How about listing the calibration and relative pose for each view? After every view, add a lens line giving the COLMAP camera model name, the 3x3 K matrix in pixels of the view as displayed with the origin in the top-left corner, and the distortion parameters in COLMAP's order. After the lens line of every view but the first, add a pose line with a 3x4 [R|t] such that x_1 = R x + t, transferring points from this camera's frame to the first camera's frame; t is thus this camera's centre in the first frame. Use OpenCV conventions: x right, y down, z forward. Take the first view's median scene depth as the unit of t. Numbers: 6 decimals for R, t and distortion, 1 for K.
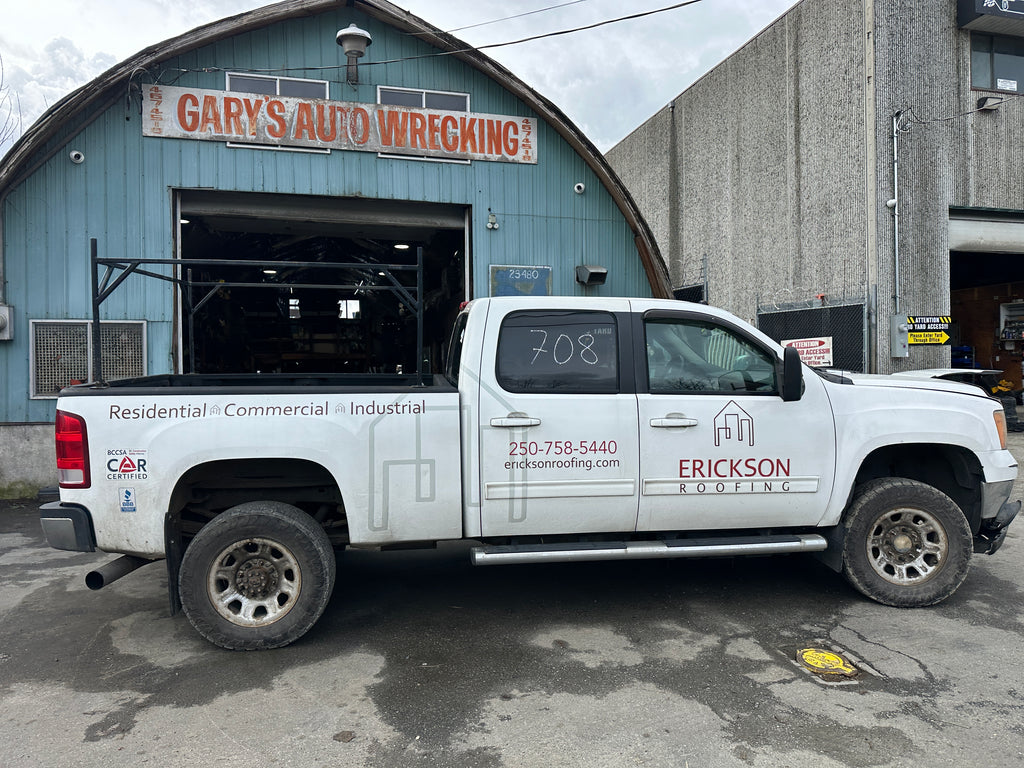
lens RADIAL K [[711.9, 0, 513.4], [0, 711.9, 375.7], [0, 0, 1]] dist [0.043072, -0.045894]
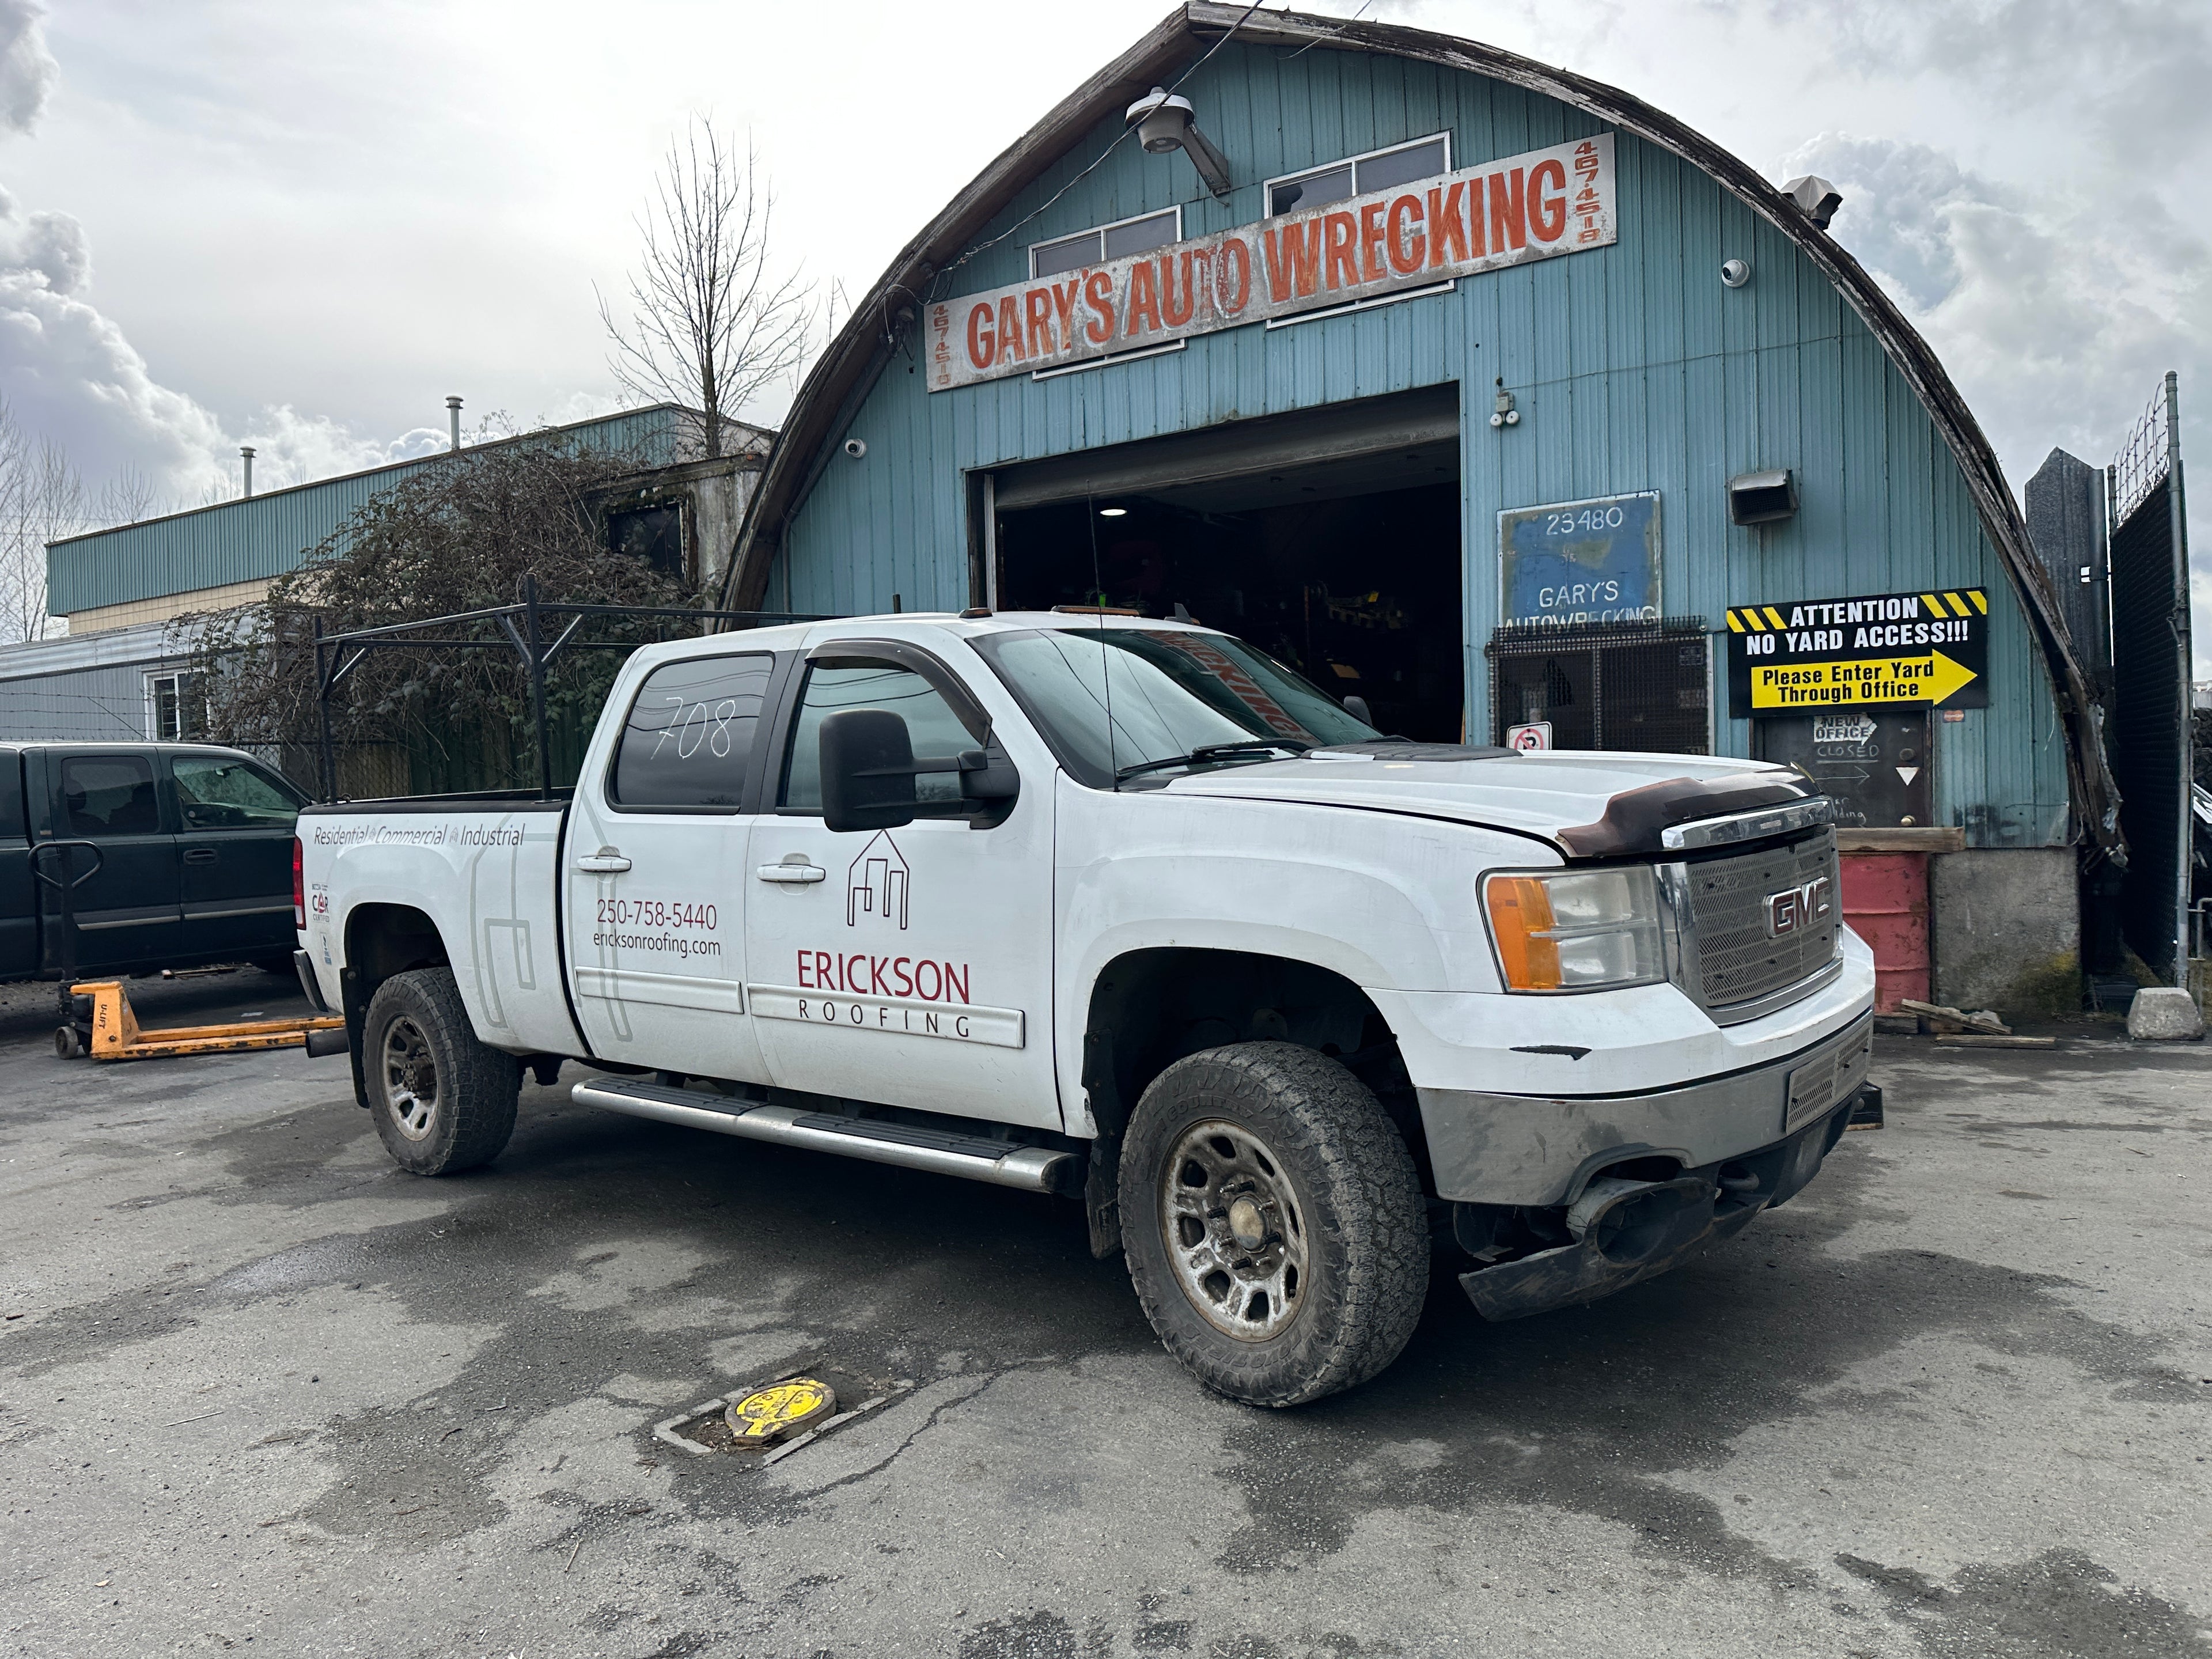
lens RADIAL K [[1520.9, 0, 1116.9], [0, 1520.9, 809.5], [0, 0, 1]] dist [0.146008, -0.285868]
pose [[0.672931, -0.000241, -0.739706, 0.549415], [0.017957, 0.999711, 0.016010, 0.004461], [0.739488, -0.024057, 0.672740, 0.217992]]
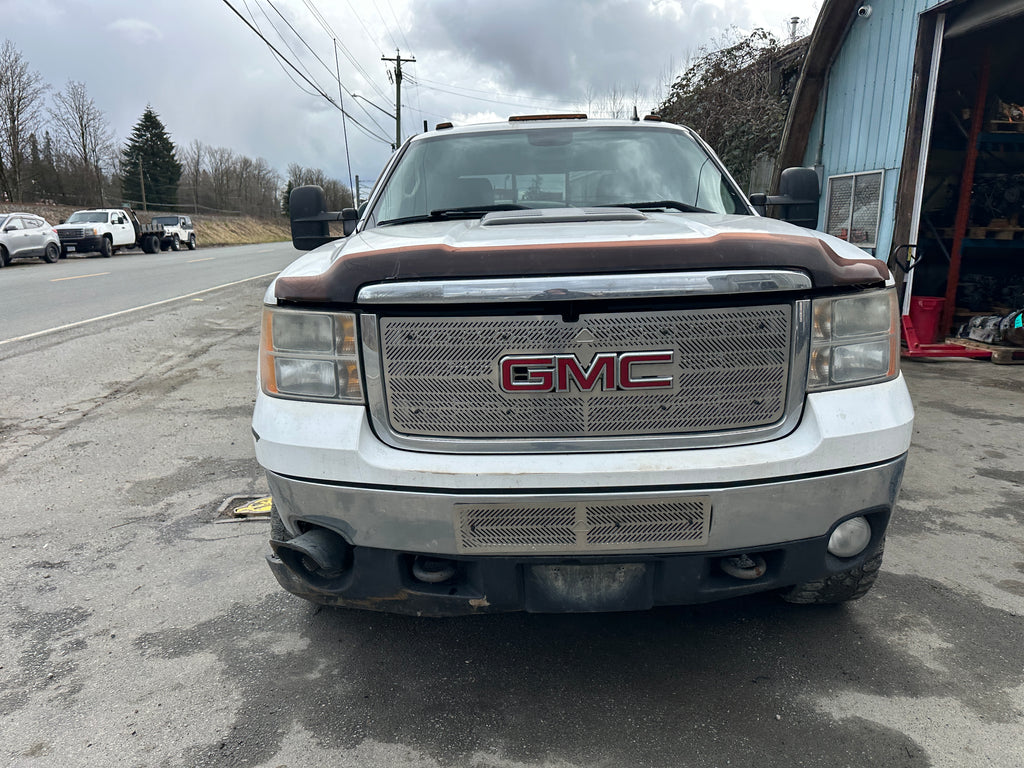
lens RADIAL K [[719.8, 0, 515.9], [0, 719.8, 378.3], [0, 0, 1]] dist [0.032878, -0.040947]
pose [[-0.145930, 0.209377, -0.966884, 0.569241], [-0.011292, 0.976931, 0.213257, -0.001780], [0.989230, 0.042038, -0.140199, 0.632637]]
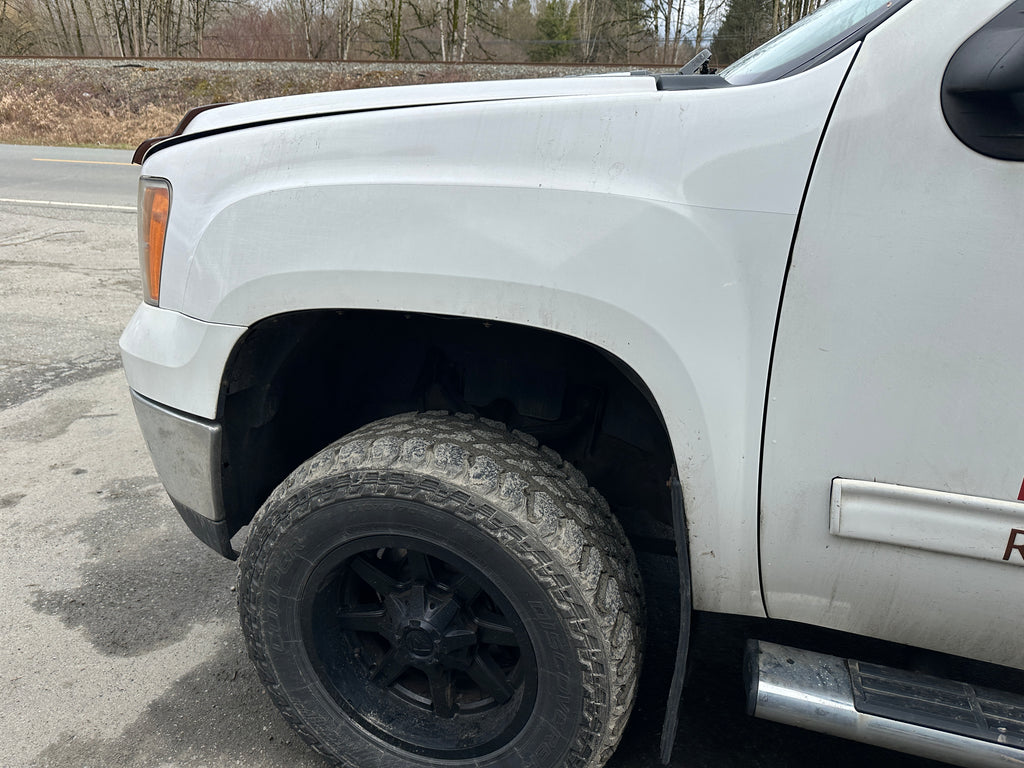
lens RADIAL K [[722.4, 0, 515.5], [0, 722.4, 381.3], [0, 0, 1]] dist [0.029384, -0.042953]
pose [[-0.903961, -0.166773, 0.393754, 0.180493], [-0.011173, 0.929709, 0.368124, -0.001596], [-0.427470, 0.328370, -0.842284, 0.832626]]
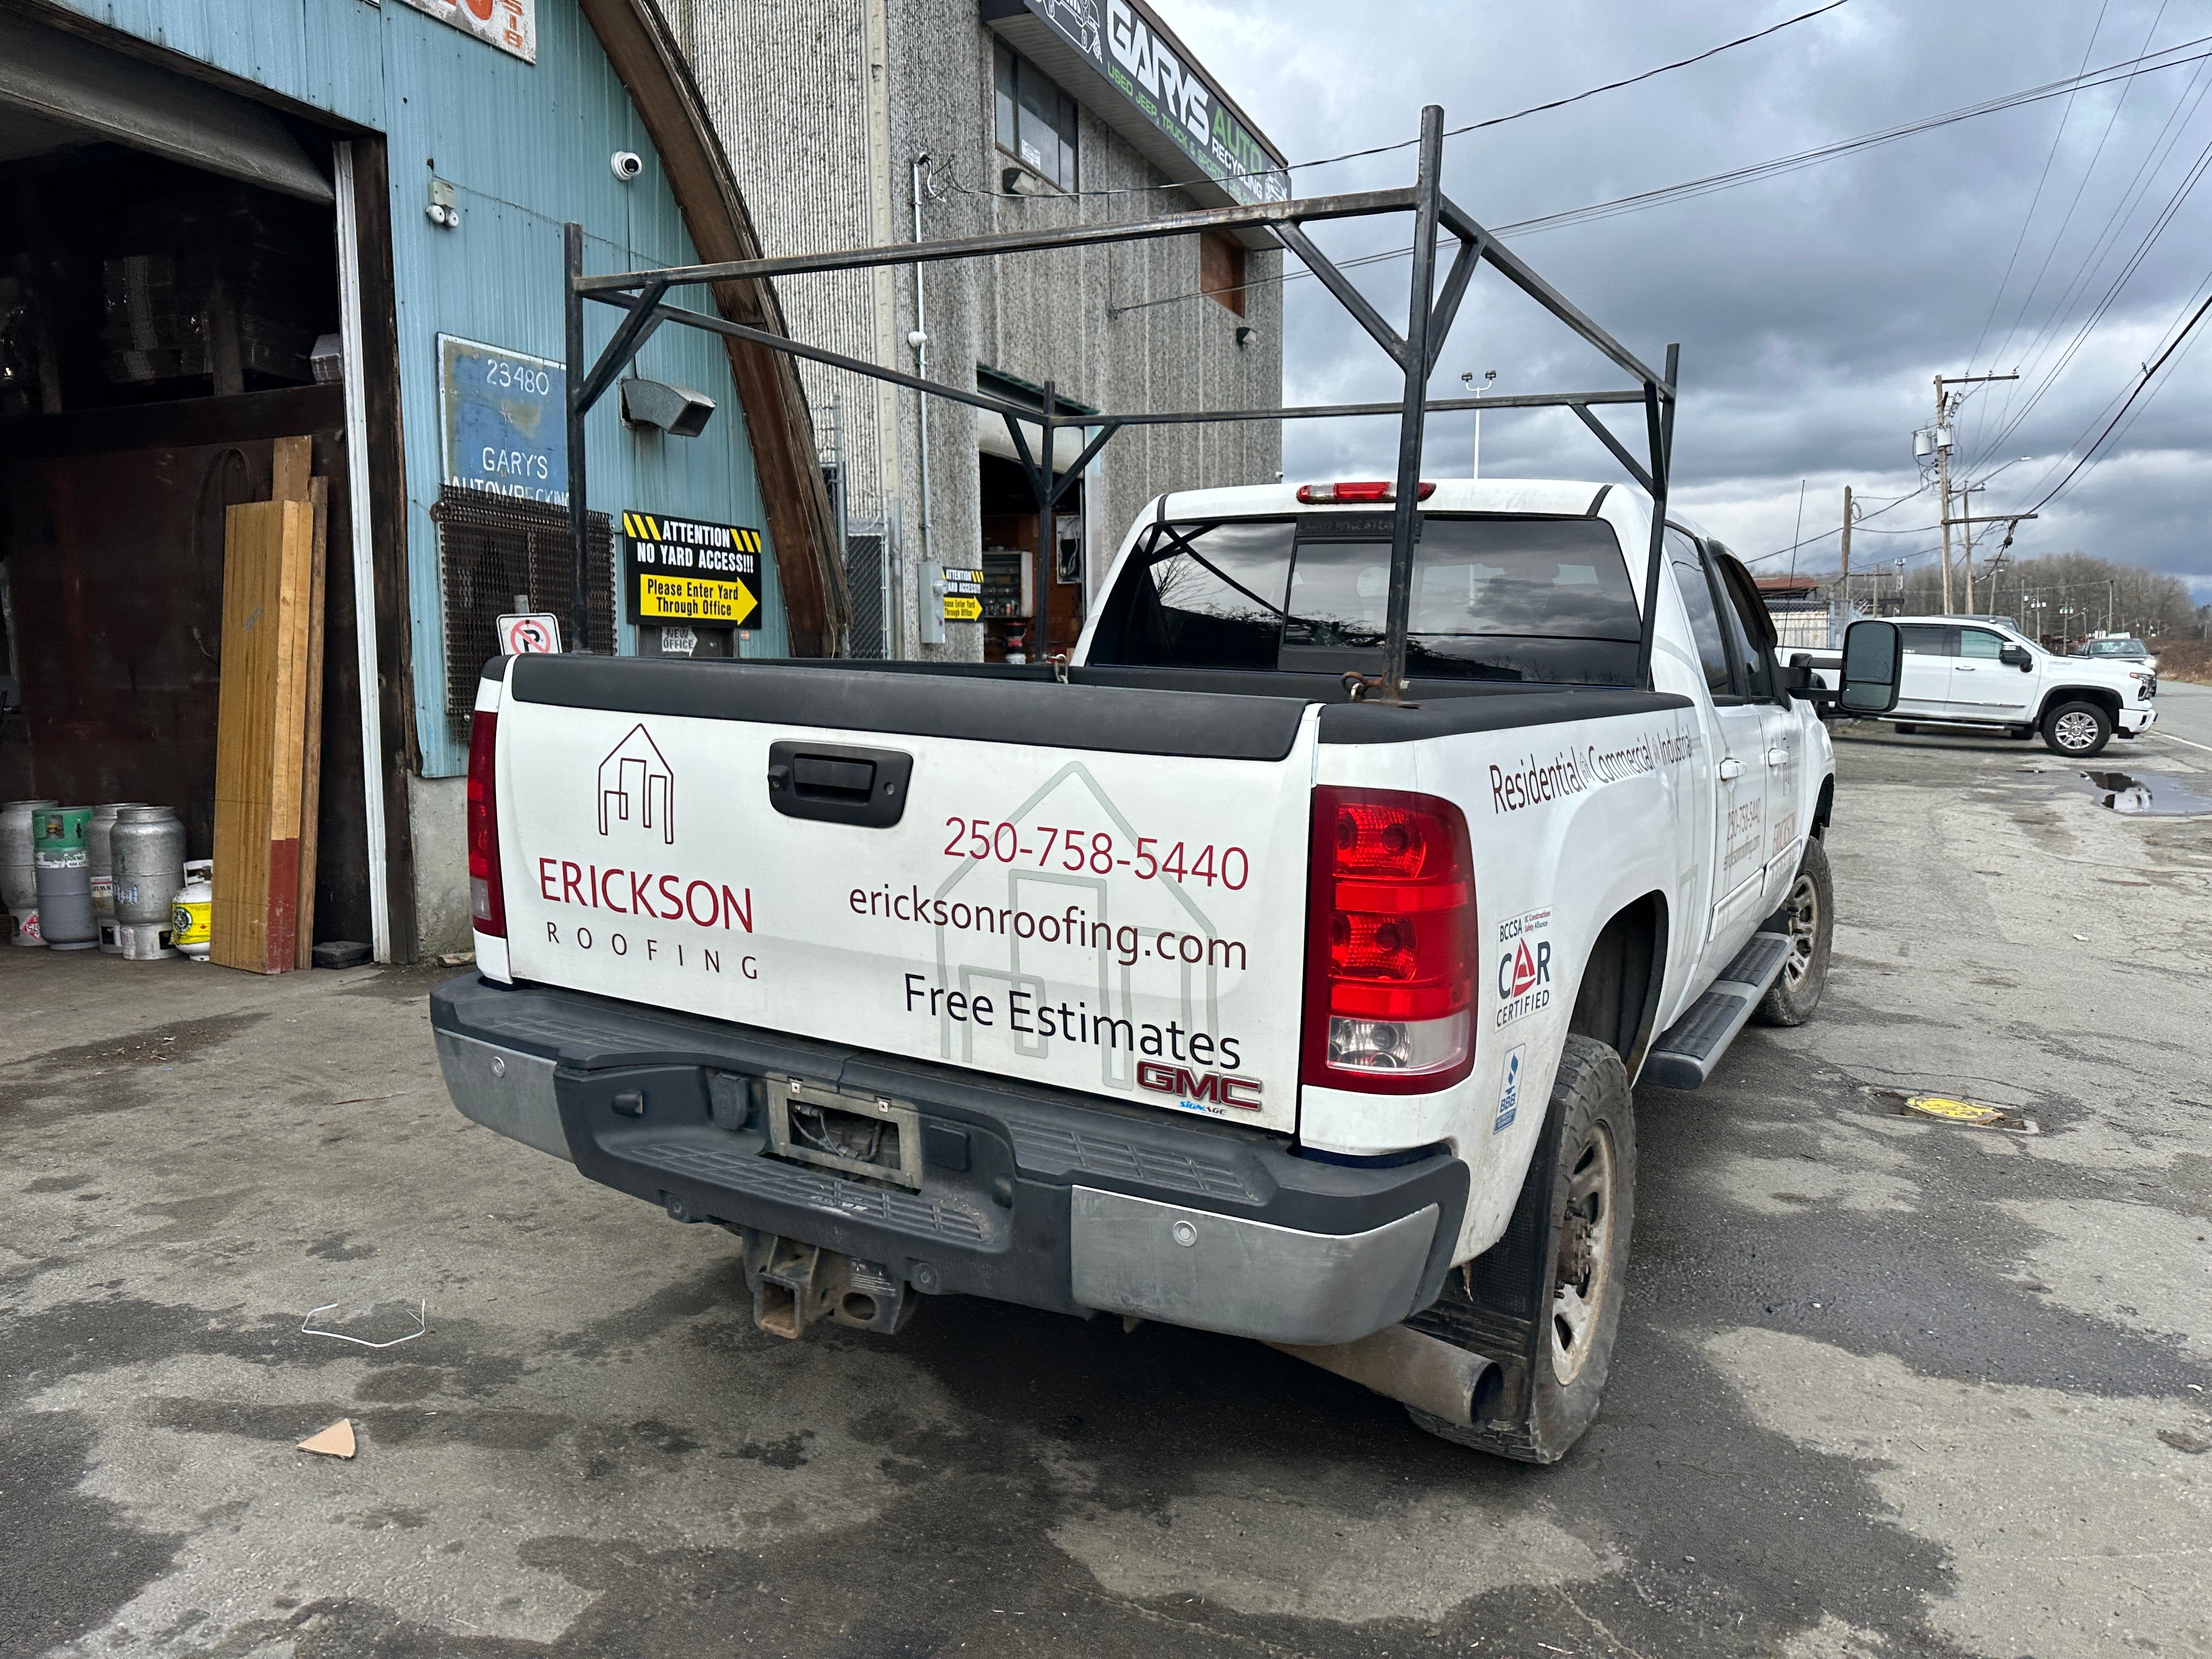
lens RADIAL K [[1553.7, 0, 1104.8], [0, 1553.7, 824.6], [0, 0, 1]] dist [0.030078, -0.031539]
pose [[0.610934, -0.073280, 0.788283, -0.481331], [-0.000536, 0.995668, 0.092975, 0.003720], [-0.791681, -0.057224, 0.608249, 0.323334]]
